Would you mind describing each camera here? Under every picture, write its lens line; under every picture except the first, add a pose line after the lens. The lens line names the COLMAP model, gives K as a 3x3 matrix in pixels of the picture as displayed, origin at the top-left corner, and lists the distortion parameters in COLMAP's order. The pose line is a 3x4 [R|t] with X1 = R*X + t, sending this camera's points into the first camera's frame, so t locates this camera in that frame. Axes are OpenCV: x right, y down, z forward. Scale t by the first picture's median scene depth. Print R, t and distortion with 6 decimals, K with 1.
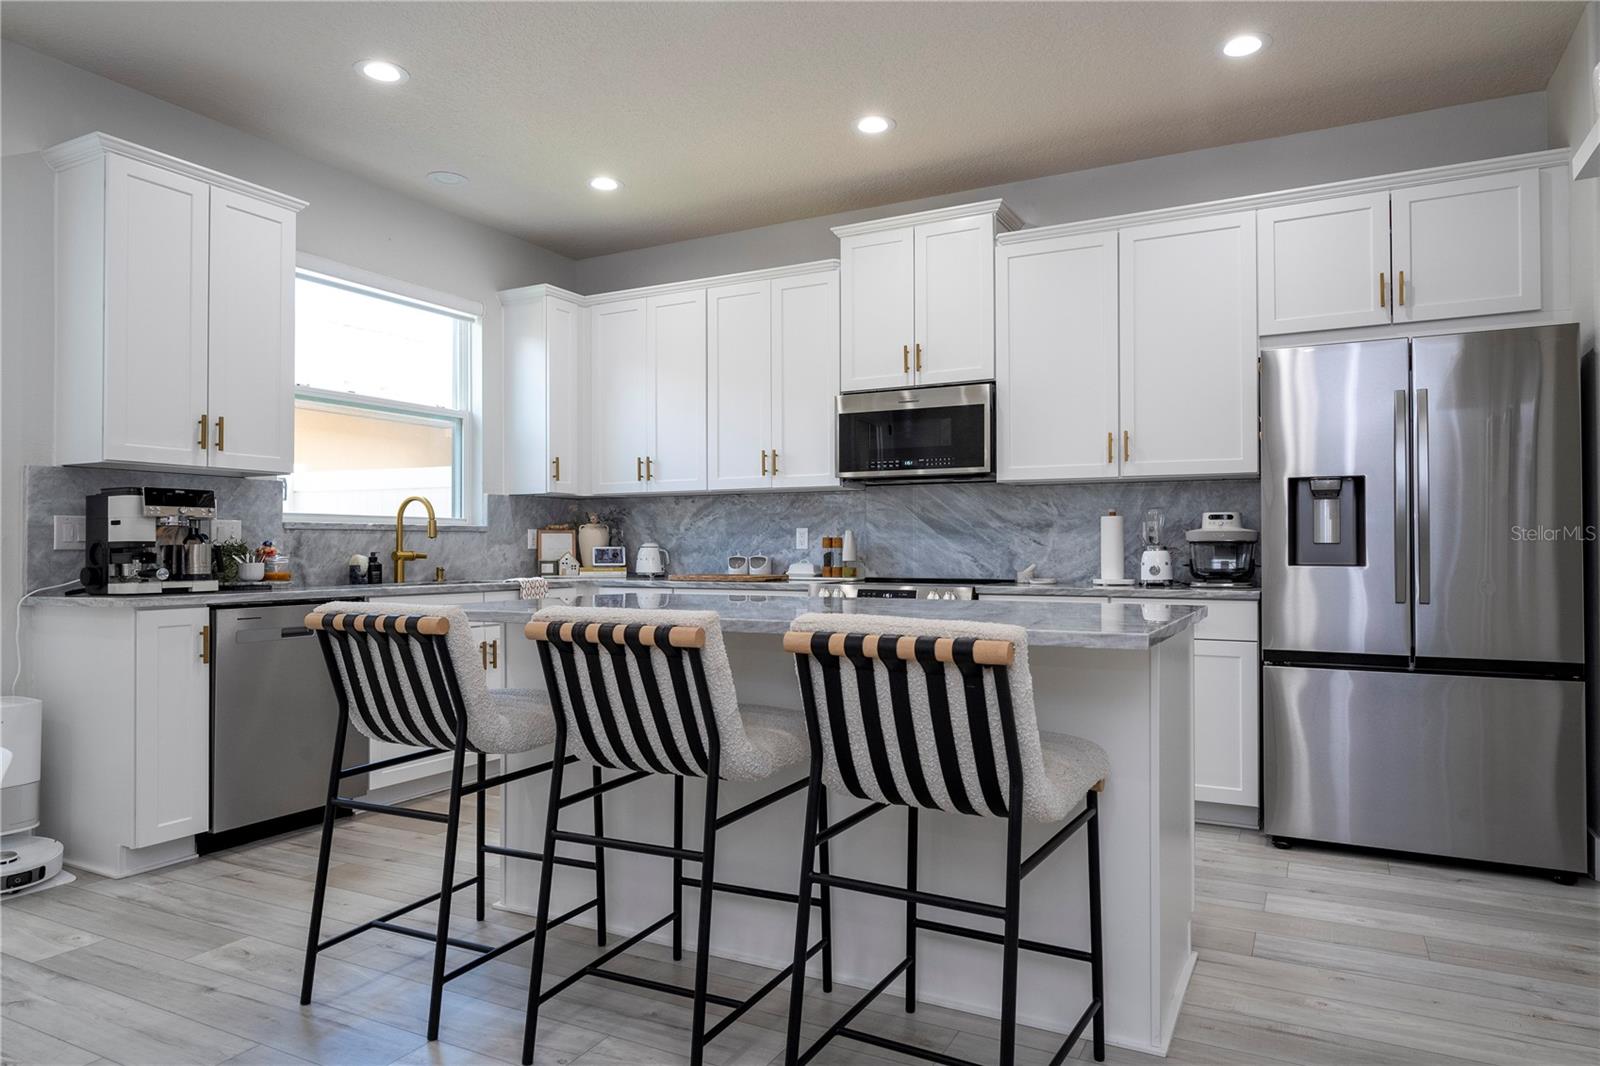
lens RADIAL K [[985.7, 0, 846.2], [0, 985.7, 534.8], [0, 0, 1]] dist [-0.001733, 0.002211]
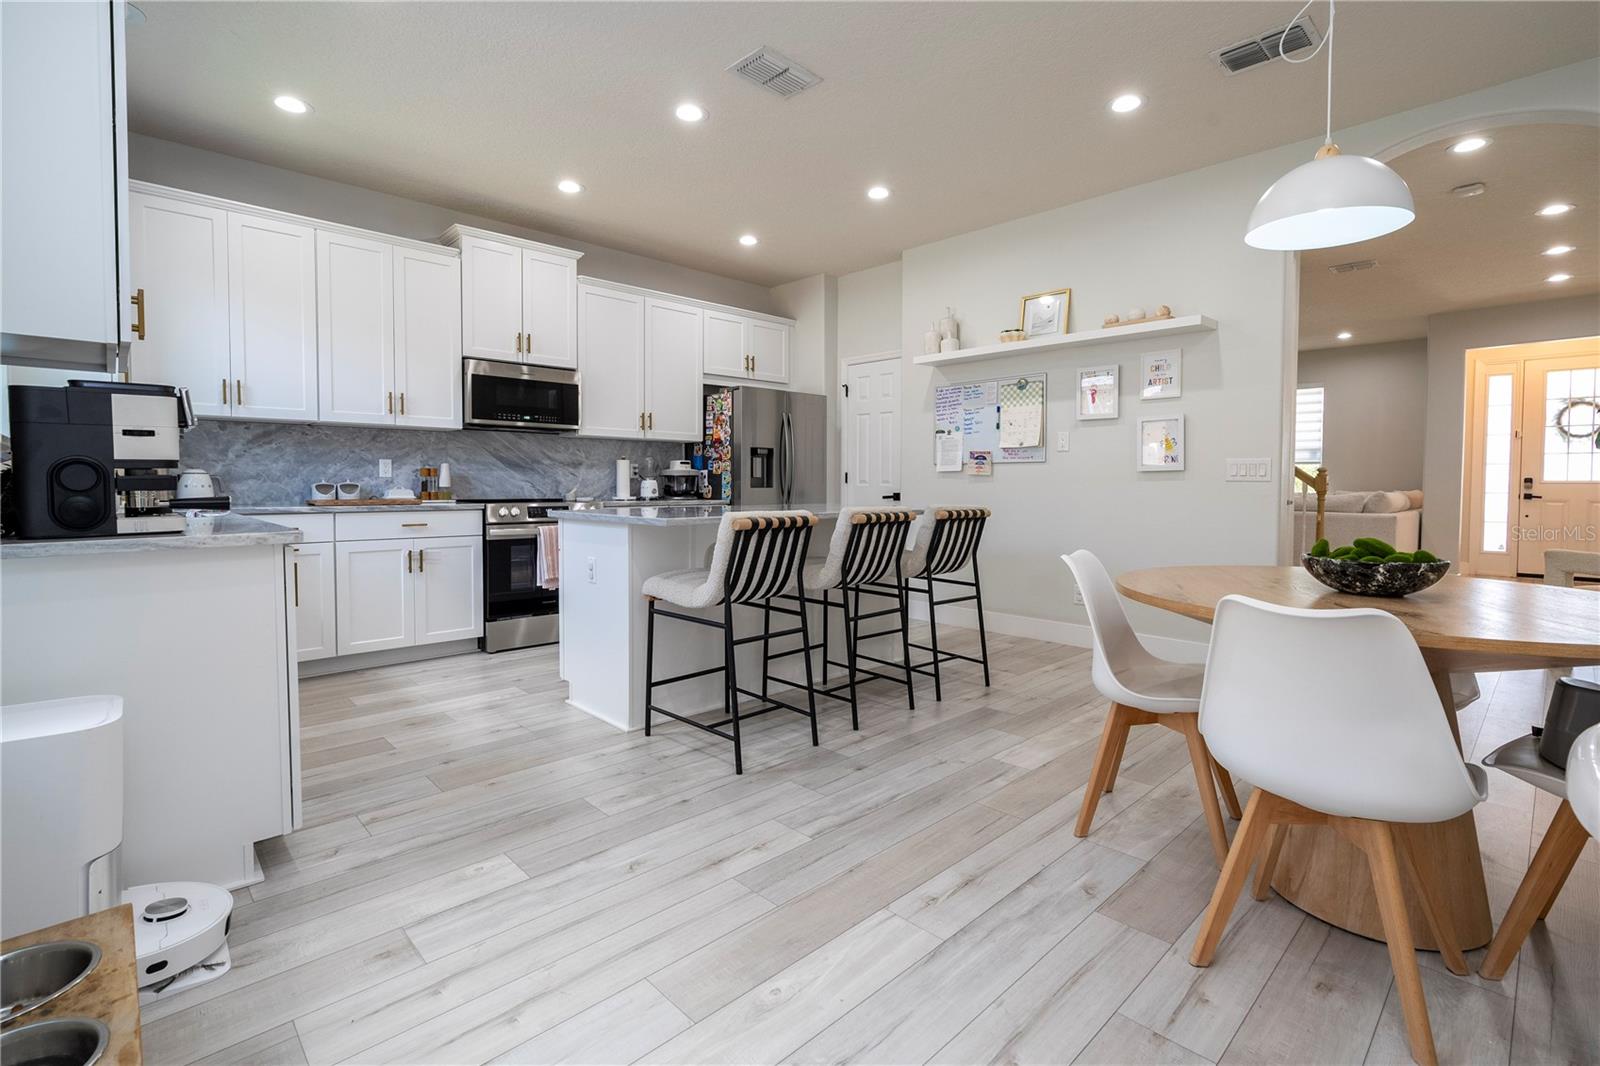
lens RADIAL K [[716.0, 0, 811.0], [0, 716.0, 501.6], [0, 0, 1]] dist [0.000559, 0.000480]
pose [[0.338447, -0.023141, 0.940701, -0.791275], [-0.020651, 0.999274, 0.032011, 0.006746], [-0.940759, -0.030260, 0.337724, 0.269802]]
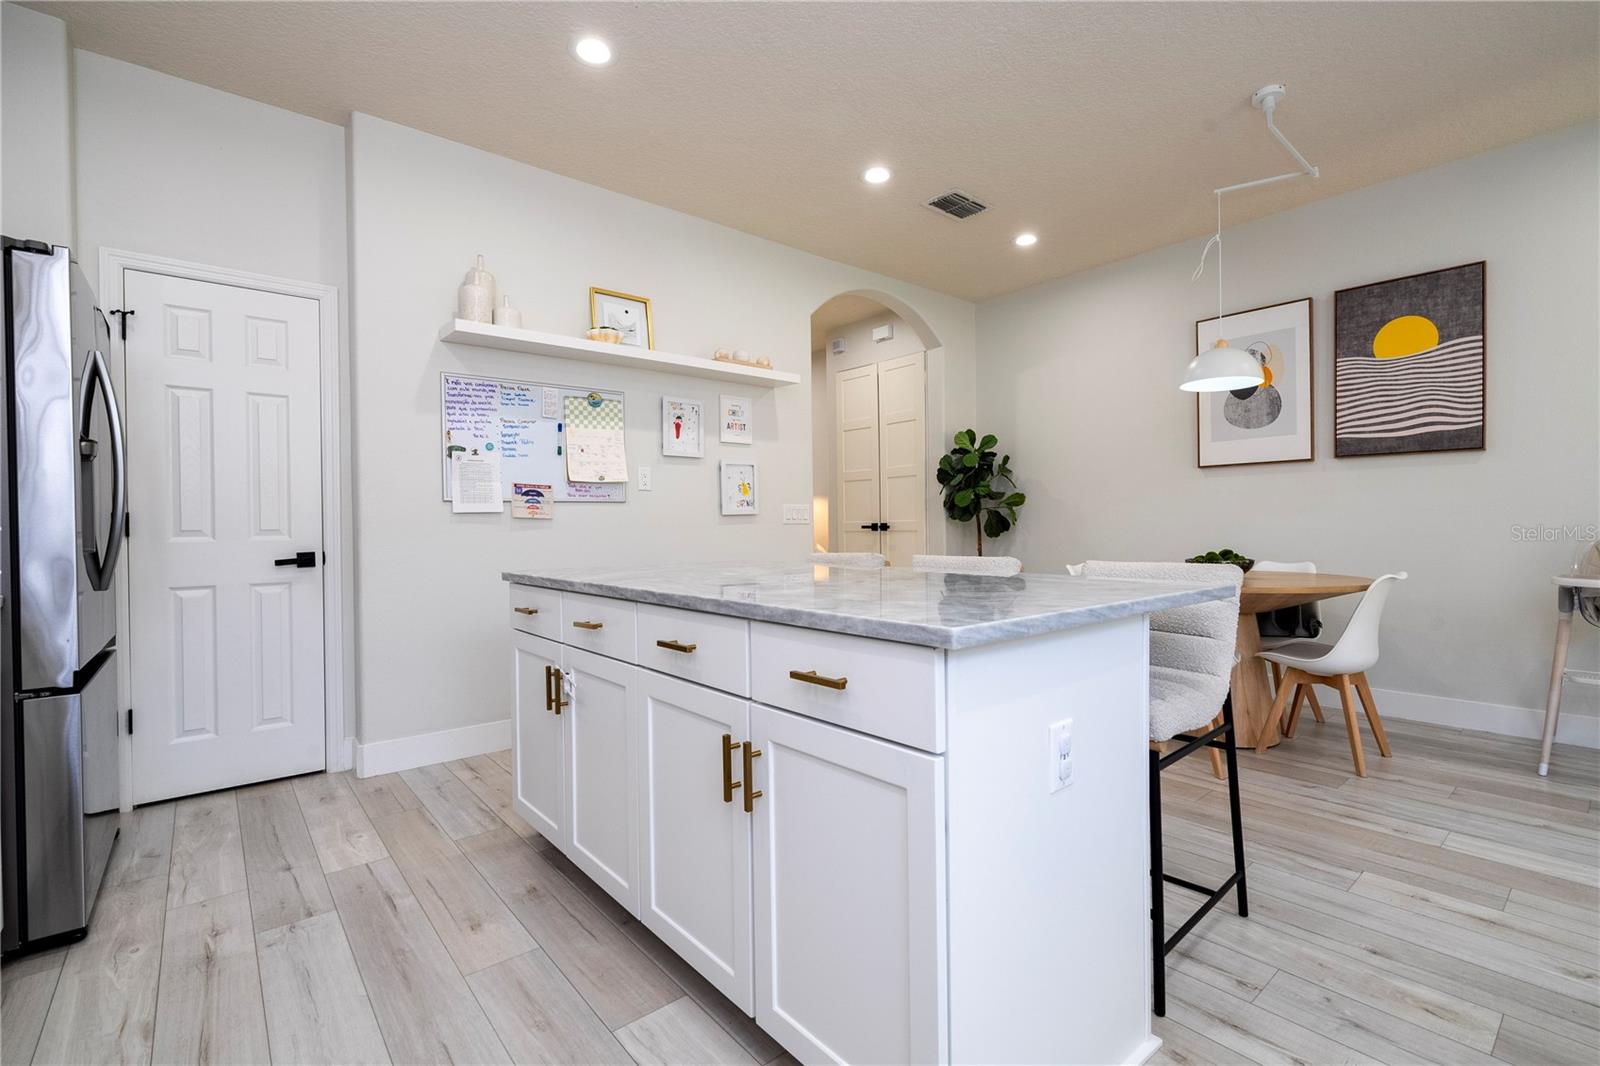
lens RADIAL K [[716.8, 0, 803.0], [0, 716.8, 529.4], [0, 0, 1]] dist [0.001576, 0.003972]
pose [[-0.908513, 0.010681, 0.417720, -0.219171], [0.006916, 0.999921, -0.010525, 0.018565], [-0.417799, -0.006673, -0.908515, 1.010541]]
